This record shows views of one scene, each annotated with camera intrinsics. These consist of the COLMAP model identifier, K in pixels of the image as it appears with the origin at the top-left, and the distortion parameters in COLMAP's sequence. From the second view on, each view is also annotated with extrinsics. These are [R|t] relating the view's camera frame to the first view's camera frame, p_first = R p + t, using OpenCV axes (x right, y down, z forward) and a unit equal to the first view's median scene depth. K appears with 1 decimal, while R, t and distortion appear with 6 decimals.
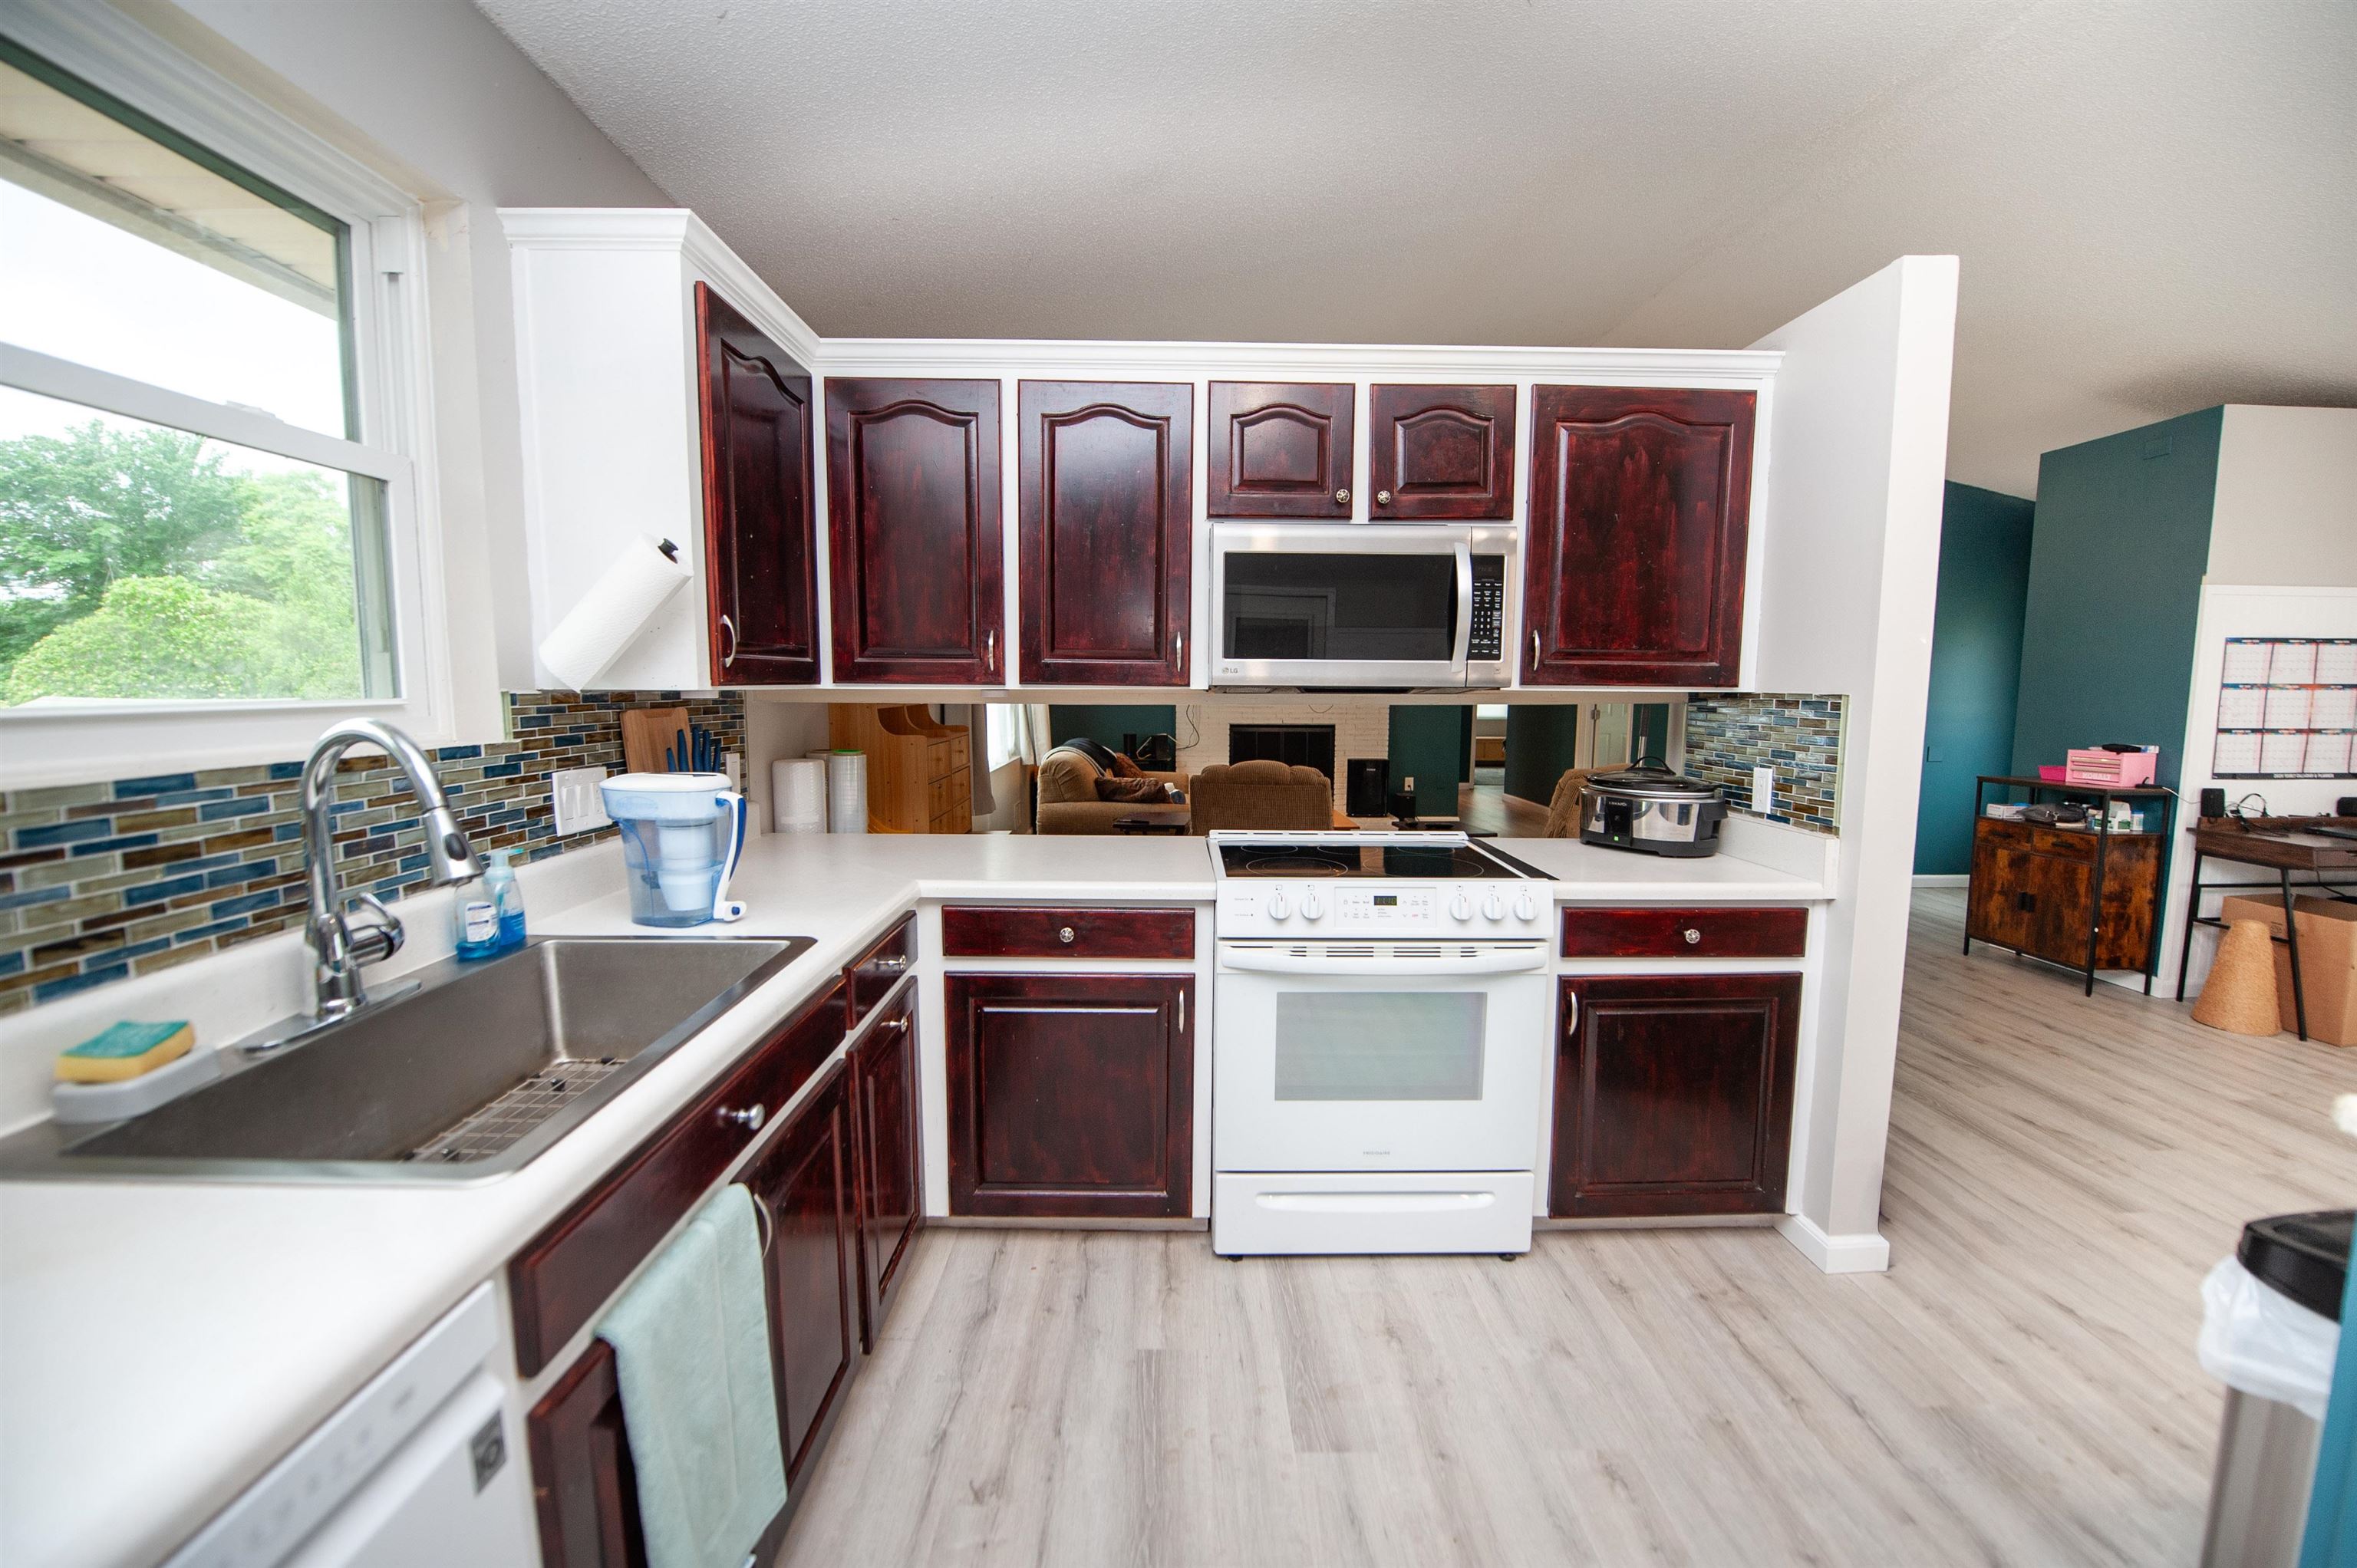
lens RADIAL K [[942.9, 0, 1184.8], [0, 942.9, 790.3], [0, 0, 1]] dist [-0.014779, -0.003123]
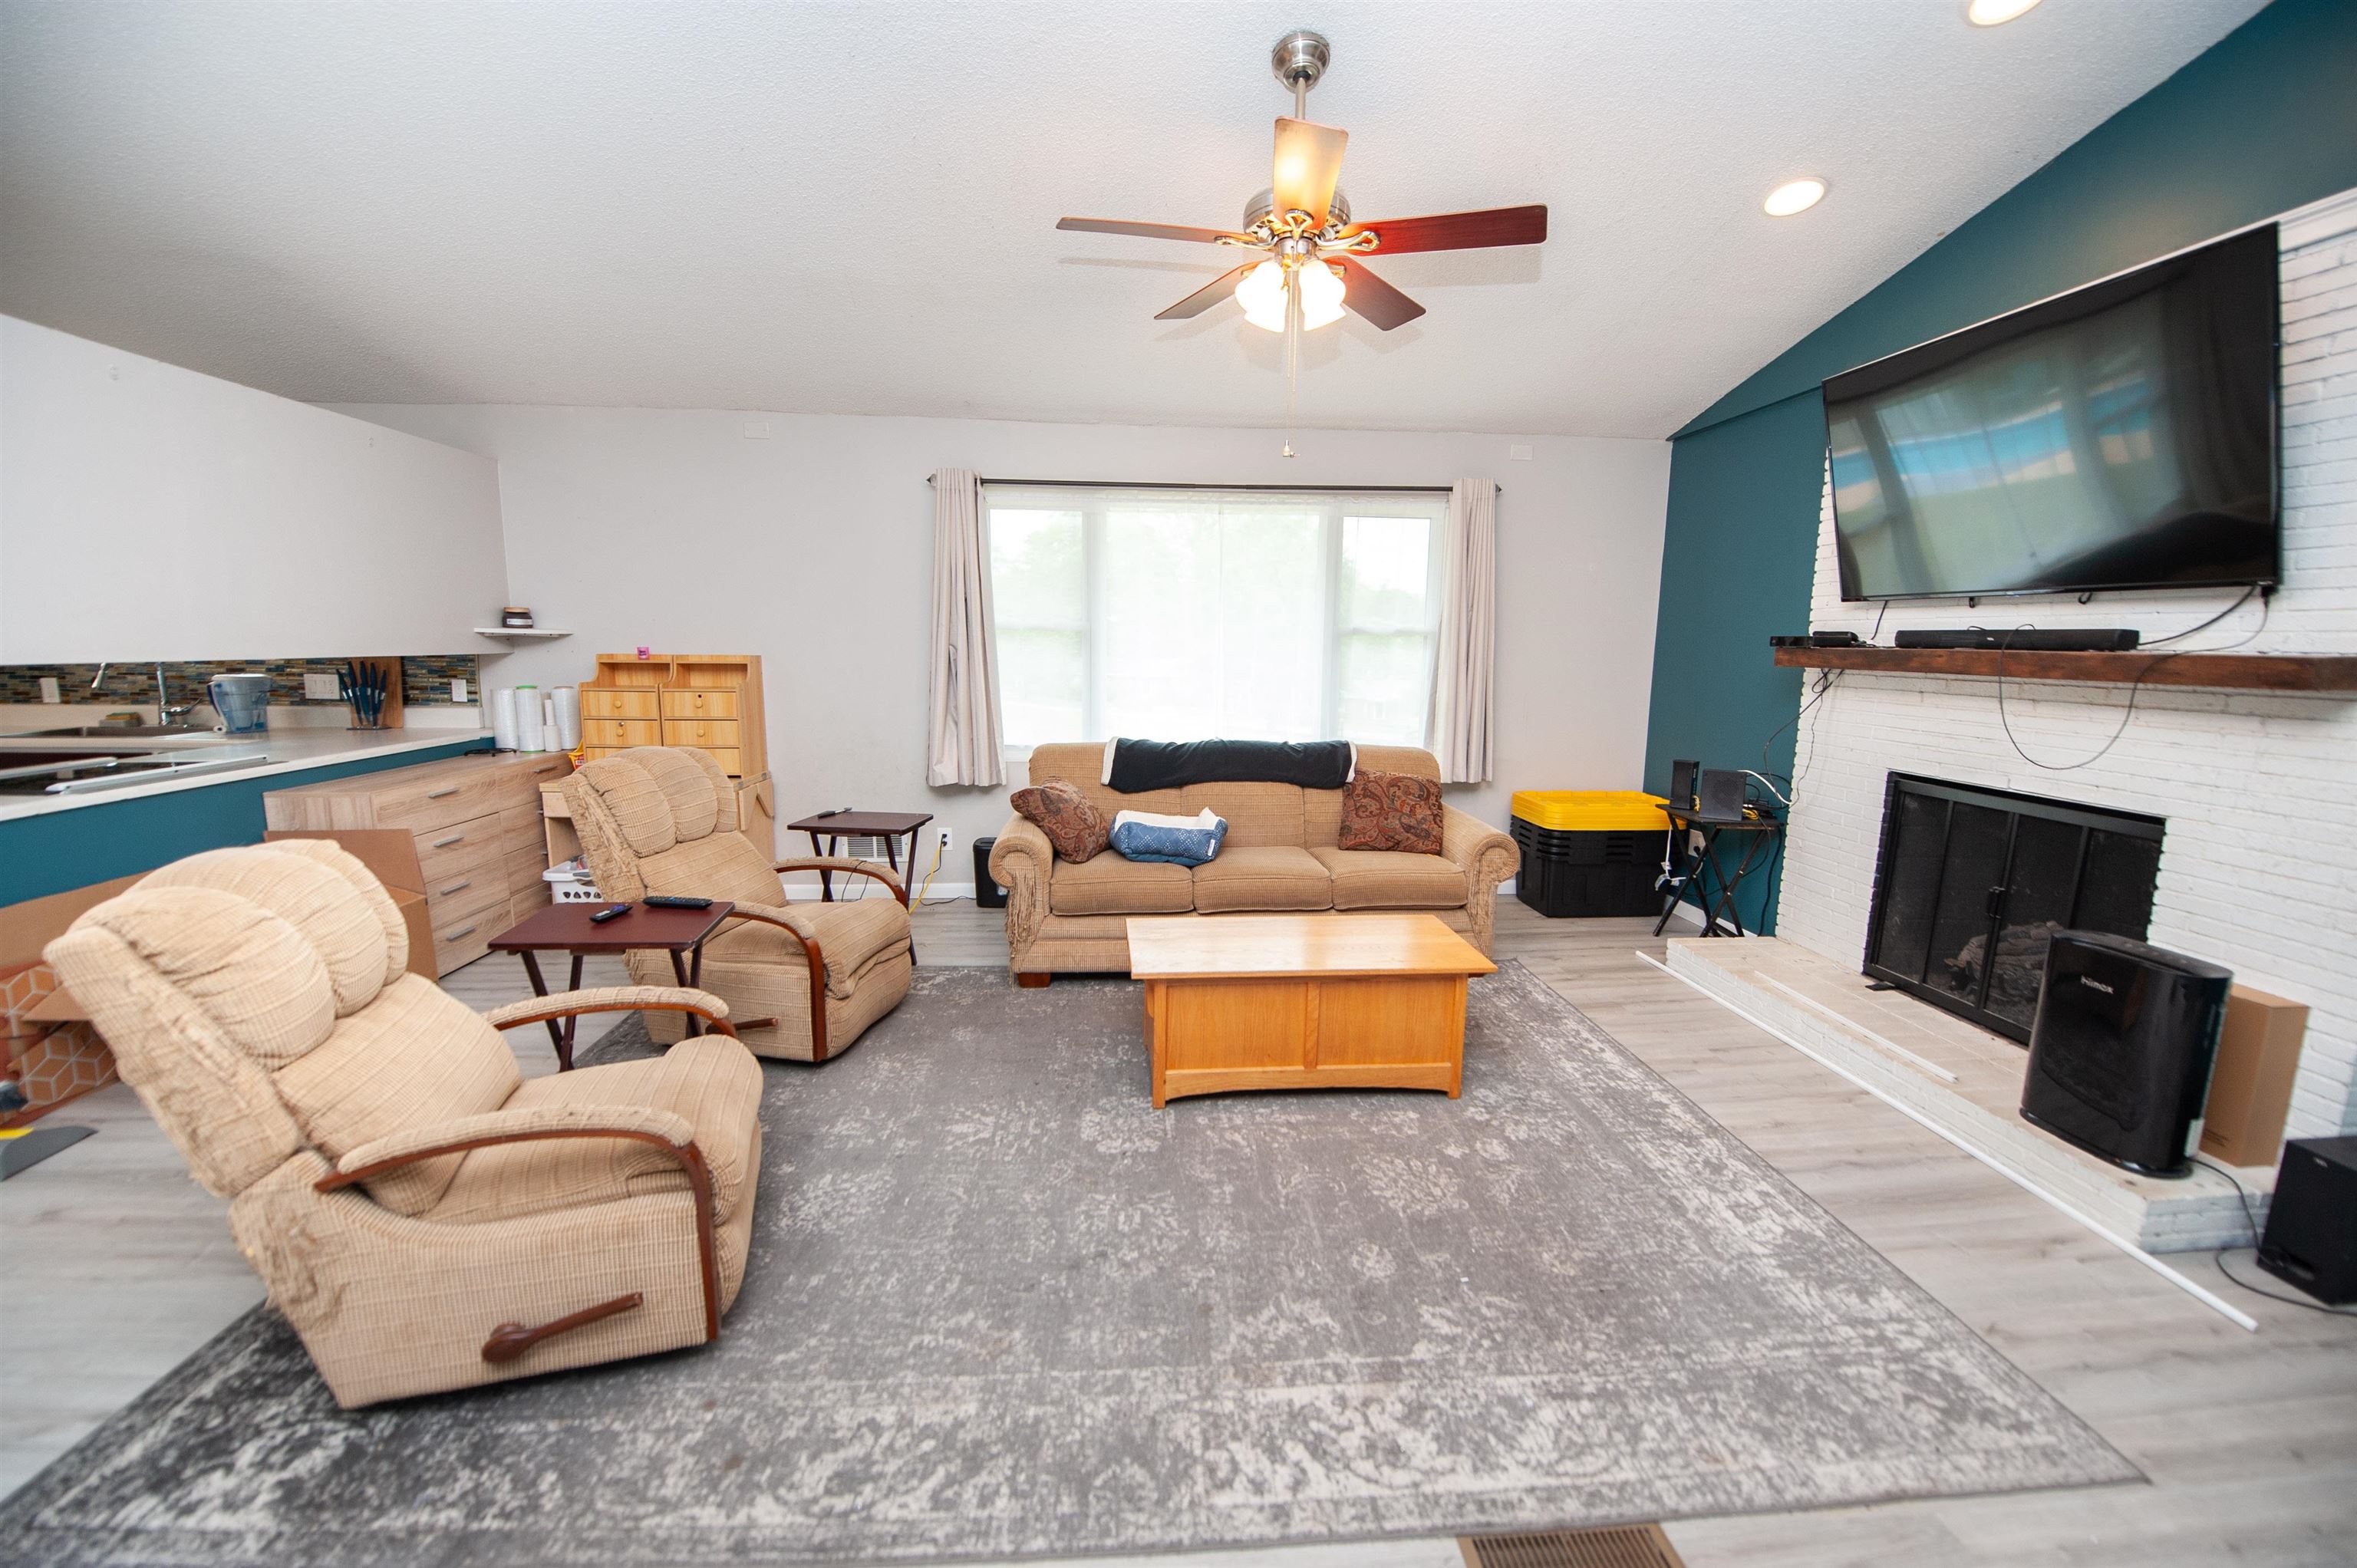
lens RADIAL K [[942.9, 0, 1184.8], [0, 942.9, 790.3], [0, 0, 1]] dist [-0.014779, -0.003123]
pose [[0.056638, 0.153586, -0.986511, 1.627016], [-0.129759, 0.980848, 0.145255, -0.310231], [0.989927, 0.119781, 0.075482, 2.569519]]
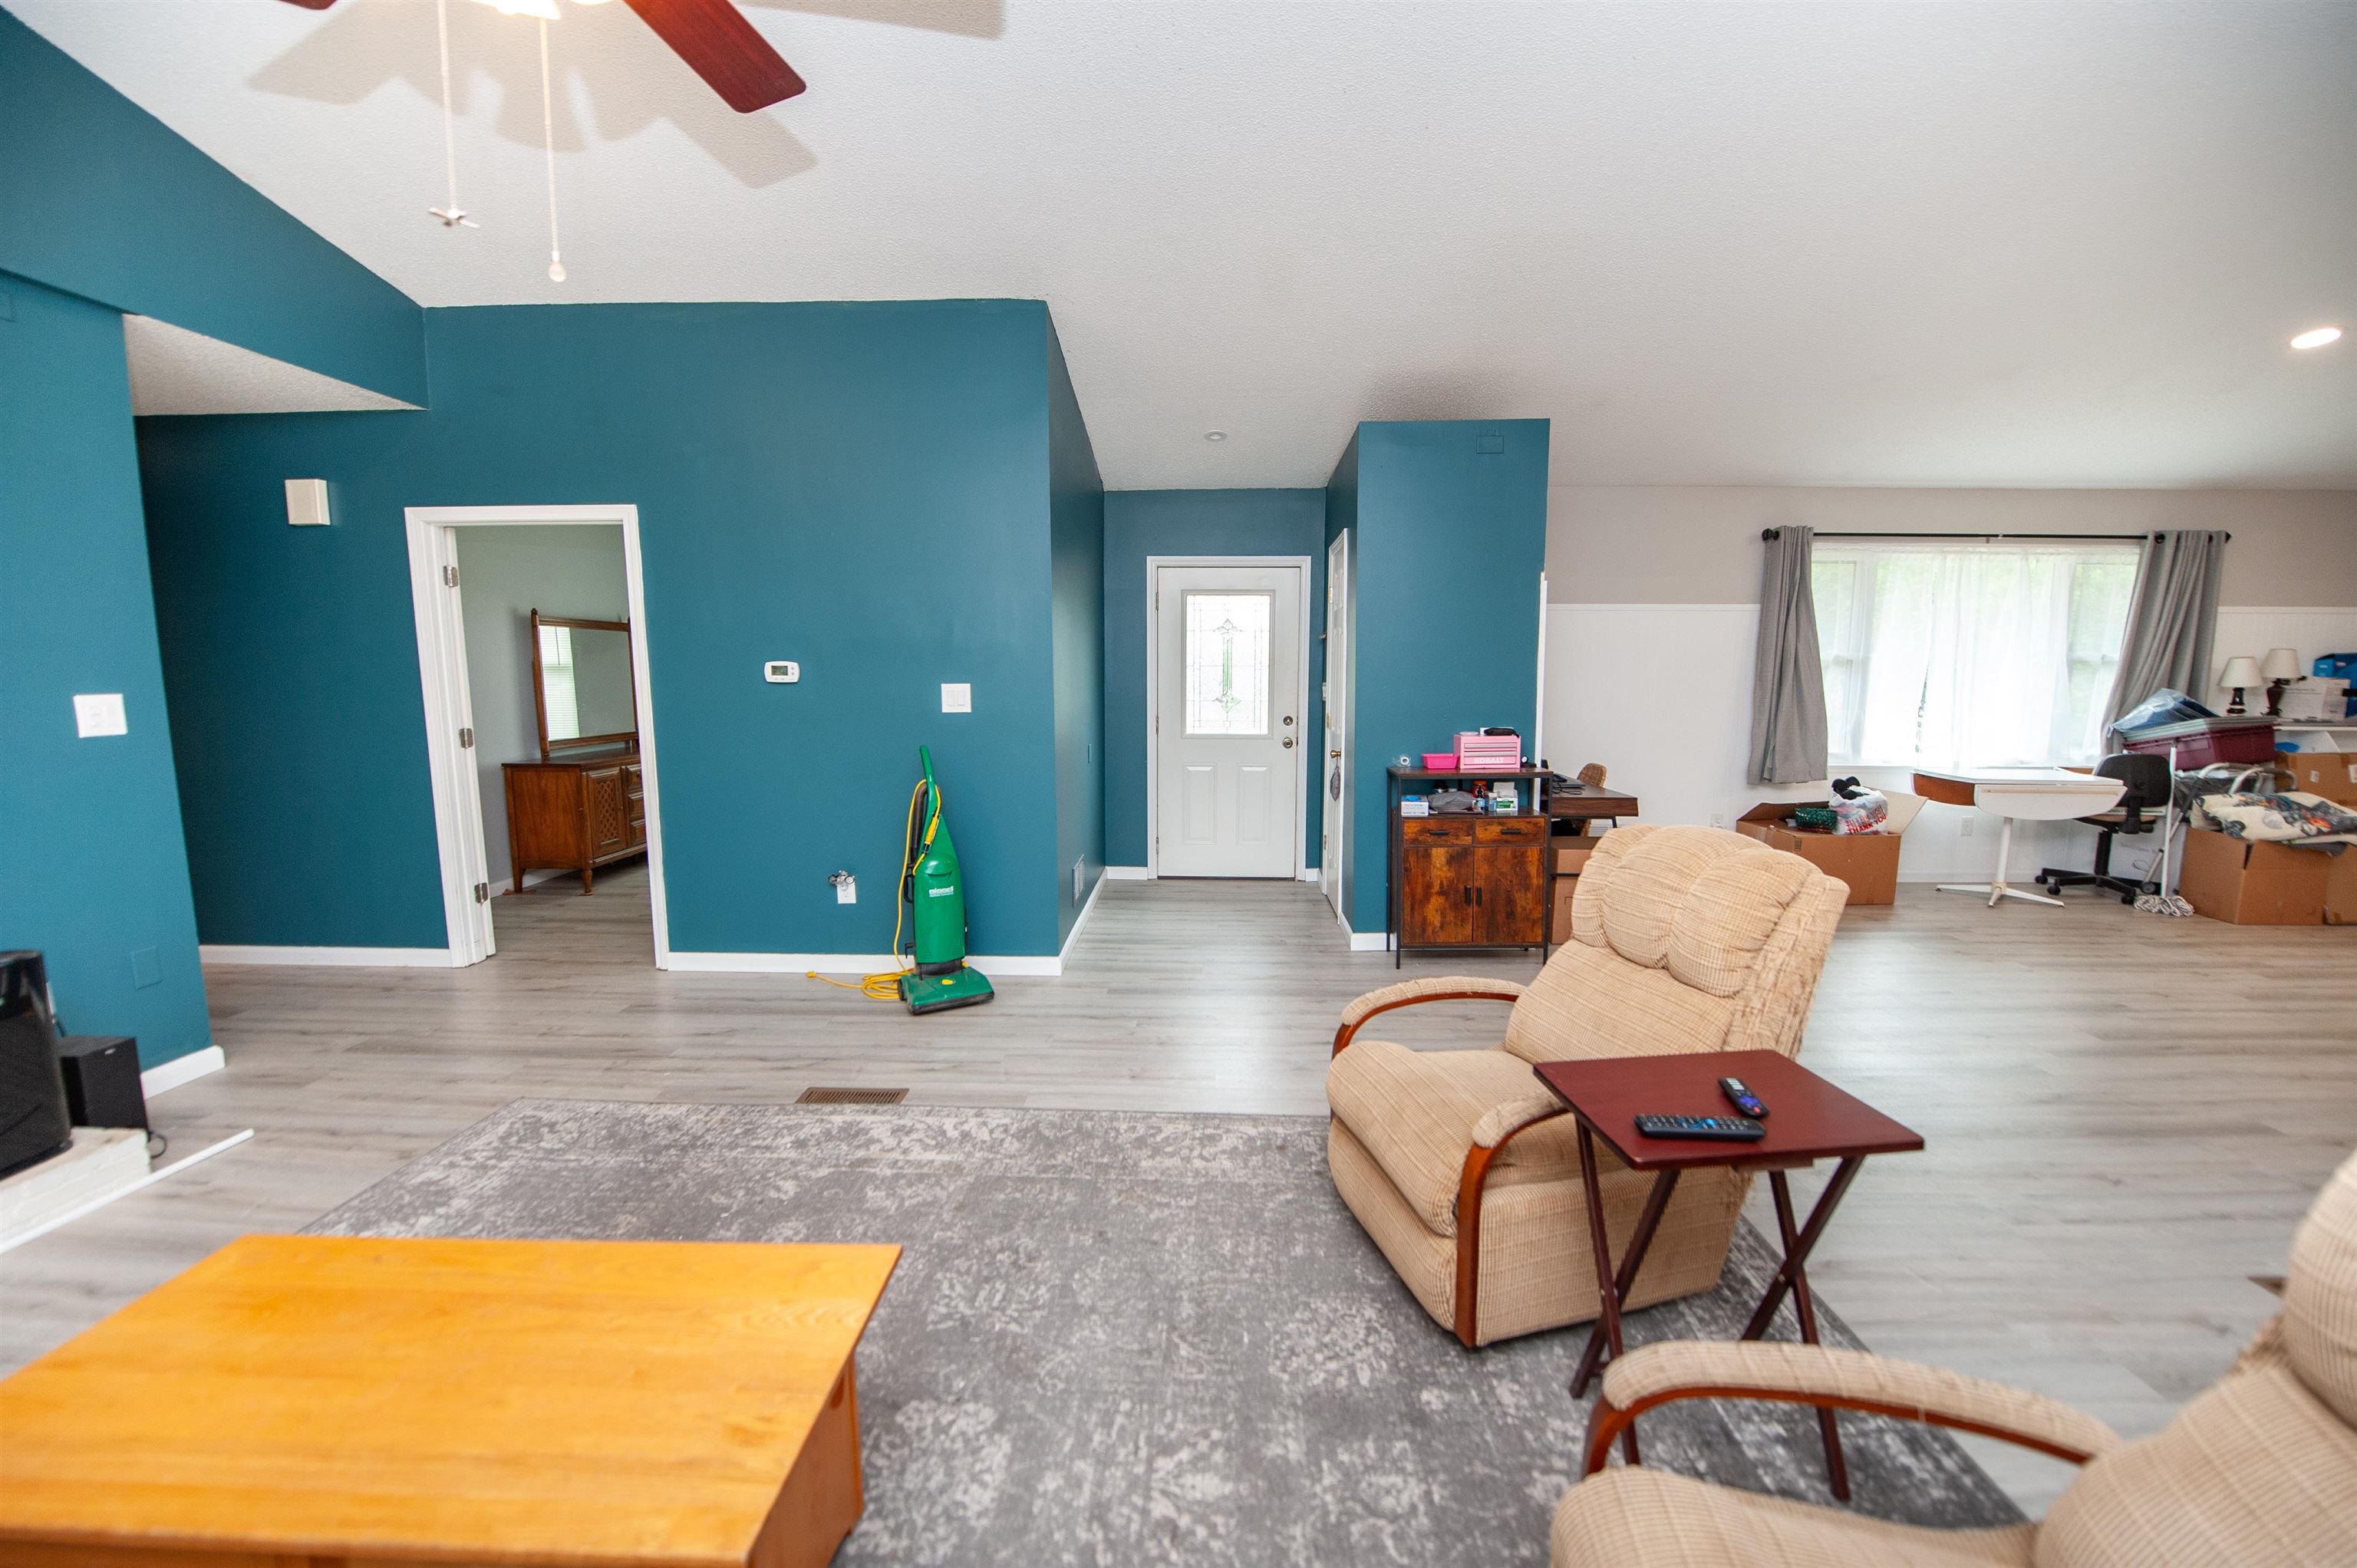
lens RADIAL K [[942.9, 0, 1184.8], [0, 942.9, 790.3], [0, 0, 1]] dist [-0.014779, -0.003123]
pose [[0.048108, -0.129723, 0.990383, -0.129630], [0.114564, 0.985704, 0.123545, -0.276593], [-0.992250, 0.107519, 0.062282, 2.345976]]
